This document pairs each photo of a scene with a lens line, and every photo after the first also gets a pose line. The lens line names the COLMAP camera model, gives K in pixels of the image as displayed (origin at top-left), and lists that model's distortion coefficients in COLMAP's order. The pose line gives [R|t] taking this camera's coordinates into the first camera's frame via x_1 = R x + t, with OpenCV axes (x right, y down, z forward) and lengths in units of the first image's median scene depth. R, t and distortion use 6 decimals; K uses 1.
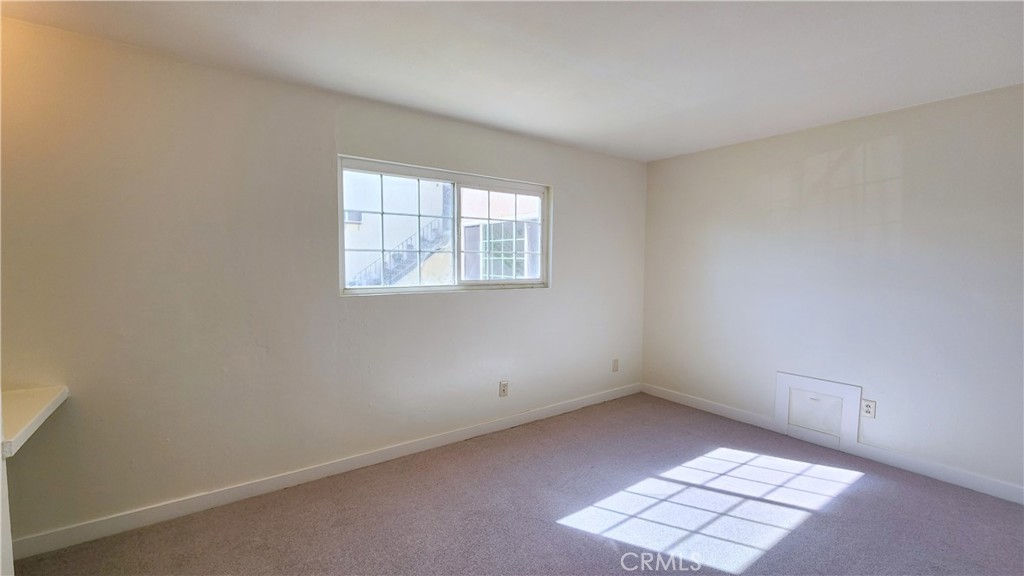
lens RADIAL K [[428.7, 0, 507.9], [0, 428.7, 284.5], [0, 0, 1]] dist [-0.000096, -0.000471]
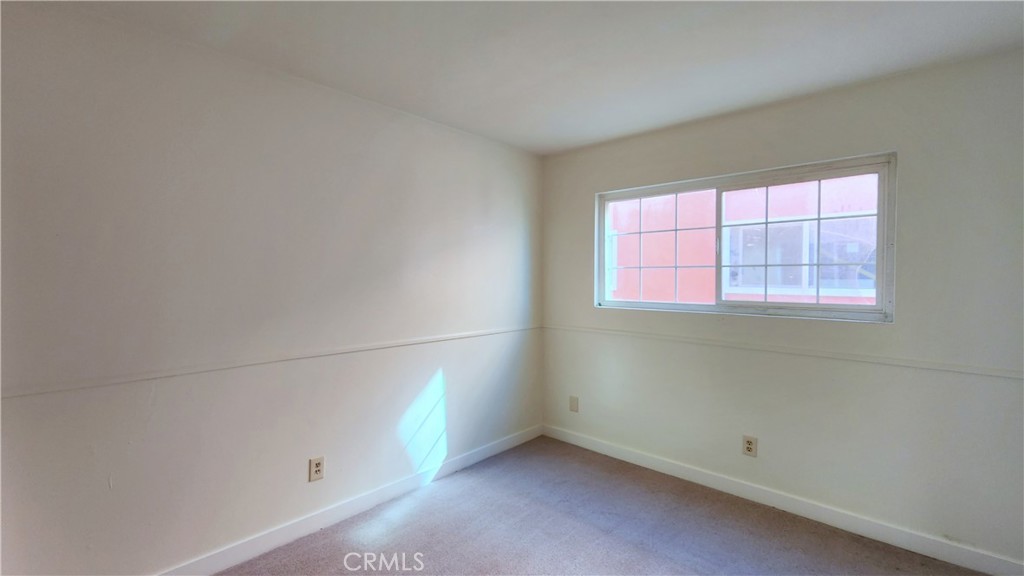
lens RADIAL K [[411.3, 0, 539.5], [0, 411.3, 278.8], [0, 0, 1]] dist [-0.023163, 0.000008]
pose [[0.244785, 0.001540, -0.969576, 0.595128], [-0.056086, 0.998347, -0.012574, -0.020902], [0.967954, 0.057457, 0.244467, 0.452159]]
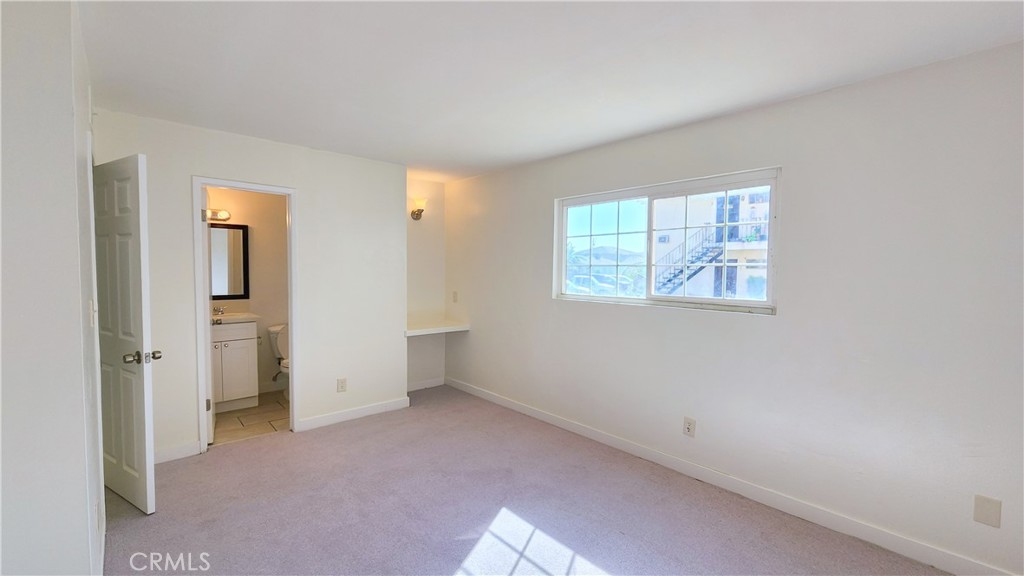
lens RADIAL K [[418.1, 0, 534.1], [0, 418.1, 289.6], [0, 0, 1]] dist [-0.002010, -0.000178]
pose [[0.152647, 0.037483, -0.987570, 0.798156], [-0.070513, 0.997147, 0.026947, -0.028200], [0.985762, 0.065523, 0.154855, 0.596040]]
